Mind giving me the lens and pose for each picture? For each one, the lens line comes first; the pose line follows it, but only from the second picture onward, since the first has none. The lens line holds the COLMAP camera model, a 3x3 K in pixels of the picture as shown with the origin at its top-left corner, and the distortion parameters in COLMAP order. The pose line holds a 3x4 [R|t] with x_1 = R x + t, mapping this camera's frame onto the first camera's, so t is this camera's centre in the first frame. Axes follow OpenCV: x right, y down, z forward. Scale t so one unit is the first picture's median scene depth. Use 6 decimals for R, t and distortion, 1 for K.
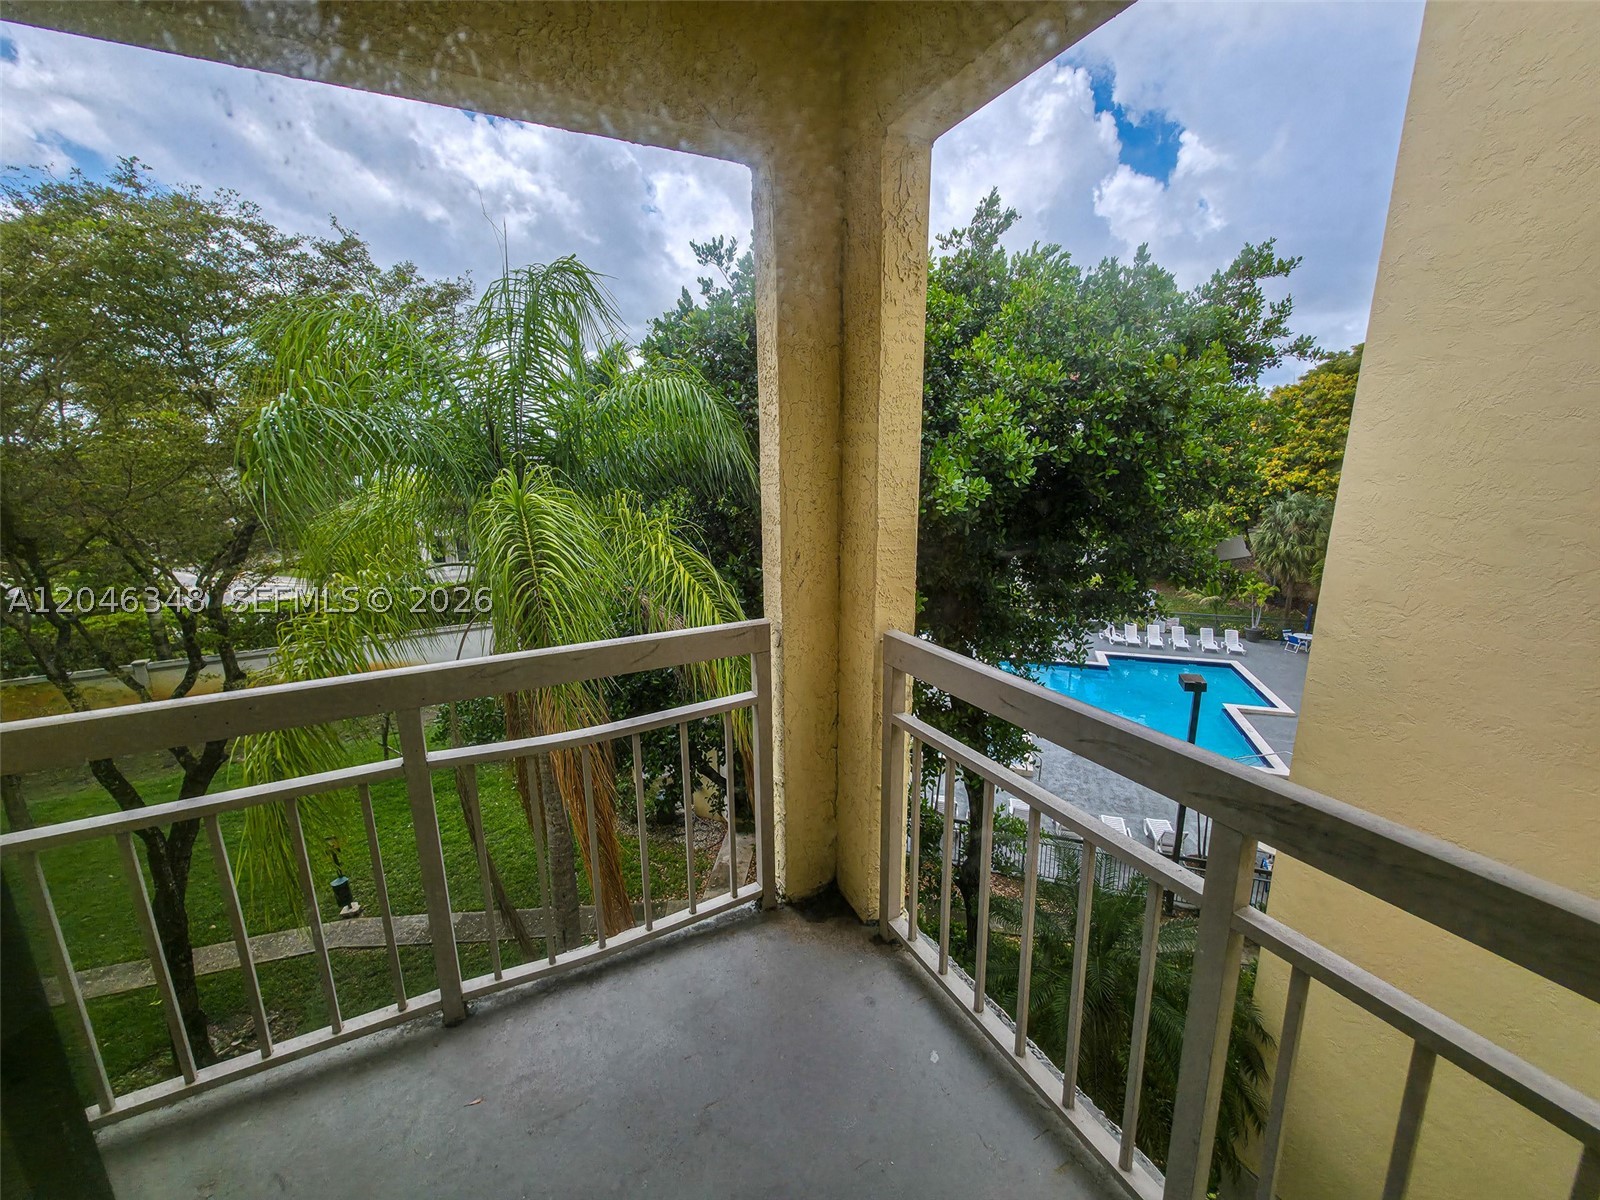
lens RADIAL K [[647.2, 0, 800.0], [0, 647.2, 600.0], [0, 0, 1]] dist [-0.000397, -0.000009]
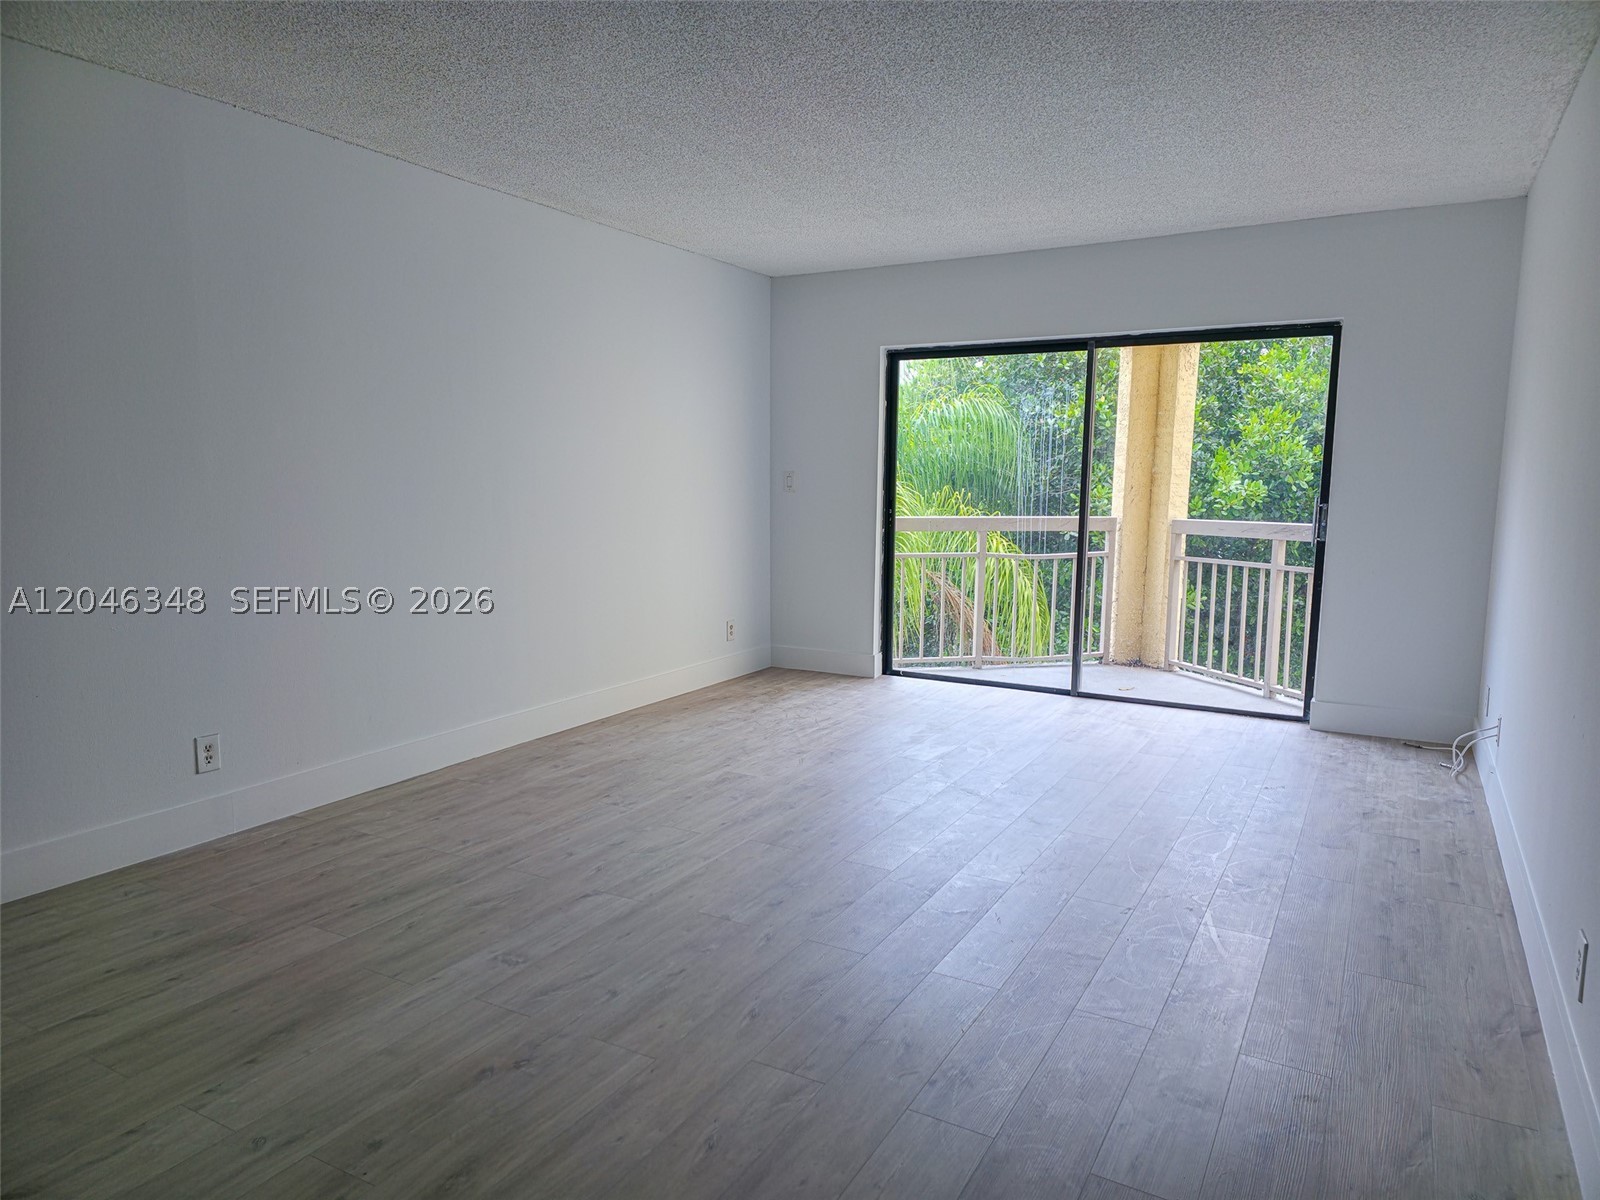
lens RADIAL K [[1063.4, 0, 805.9], [0, 1063.4, 603.9], [0, 0, 1]] dist [0.099391, -0.095273]
pose [[0.982843, 0.045707, -0.178693, -0.397664], [-0.064845, 0.992589, -0.102769, 0.726312], [0.172671, 0.112593, 0.978523, -2.556244]]
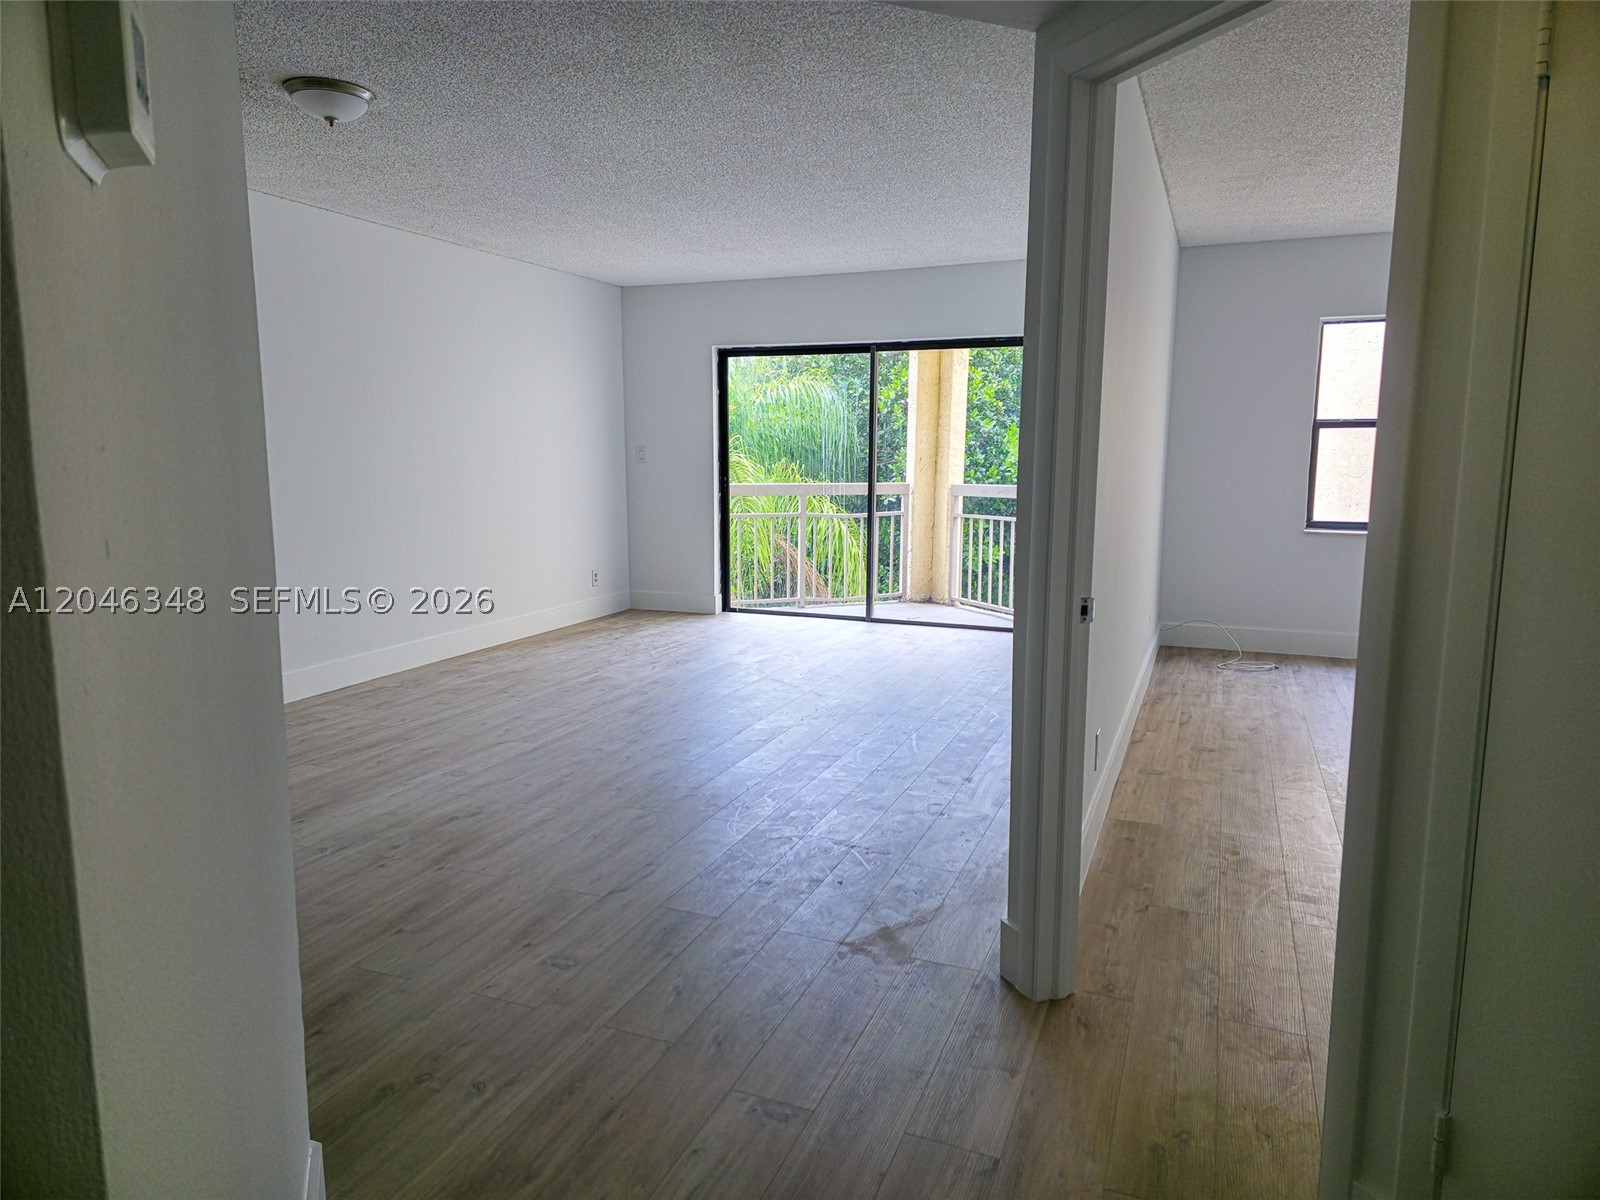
lens RADIAL K [[1063.4, 0, 805.9], [0, 1063.4, 603.9], [0, 0, 1]] dist [0.099391, -0.095273]
pose [[0.998285, 0.028142, -0.051335, -0.225275], [-0.032309, 0.996090, -0.082230, 0.875785], [0.048820, 0.083748, 0.995290, -3.262271]]
